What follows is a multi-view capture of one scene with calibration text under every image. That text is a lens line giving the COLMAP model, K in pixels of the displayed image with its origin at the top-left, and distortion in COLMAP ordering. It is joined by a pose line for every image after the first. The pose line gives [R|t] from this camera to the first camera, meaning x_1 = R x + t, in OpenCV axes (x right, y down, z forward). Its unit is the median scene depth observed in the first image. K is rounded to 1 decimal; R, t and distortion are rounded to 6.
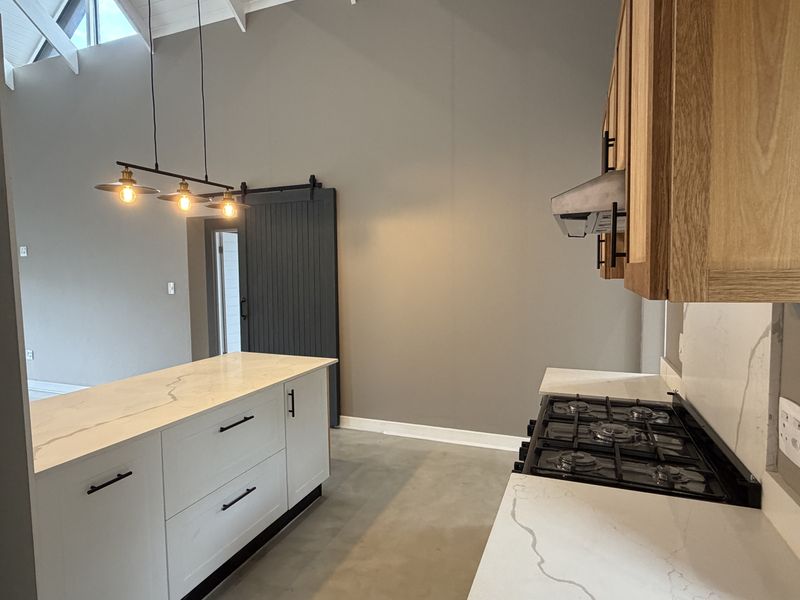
lens RADIAL K [[461.2, 0, 400.3], [0, 461.2, 301.1], [0, 0, 1]] dist [0.001104, 0.001092]
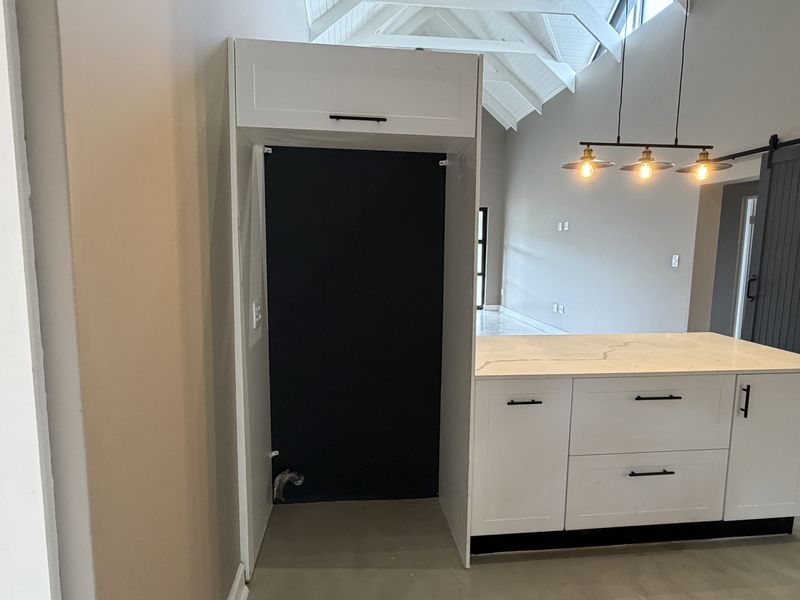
lens RADIAL K [[461.2, 0, 400.3], [0, 461.2, 301.1], [0, 0, 1]] dist [0.001104, 0.001092]
pose [[0.465645, 0.123134, -0.876363, 0.182344], [-0.076025, 0.992178, 0.099012, 0.008204], [0.881700, 0.020521, 0.471364, 0.056280]]
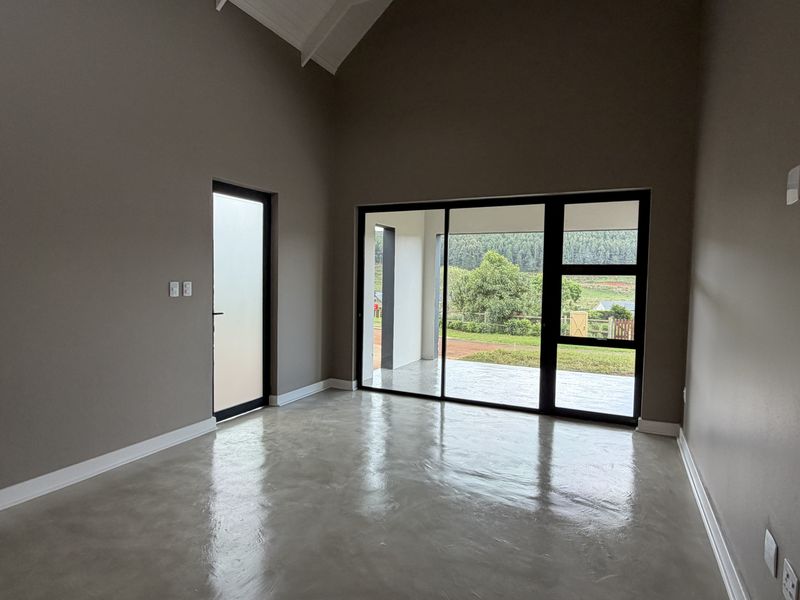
lens RADIAL K [[456.2, 0, 406.7], [0, 456.2, 303.2], [0, 0, 1]] dist [0.000058, -0.000261]
pose [[-0.068902, 0.063079, -0.995627, -1.307892], [-0.083400, 0.994141, 0.068756, -0.093363], [0.994131, 0.087772, -0.063237, 1.862127]]
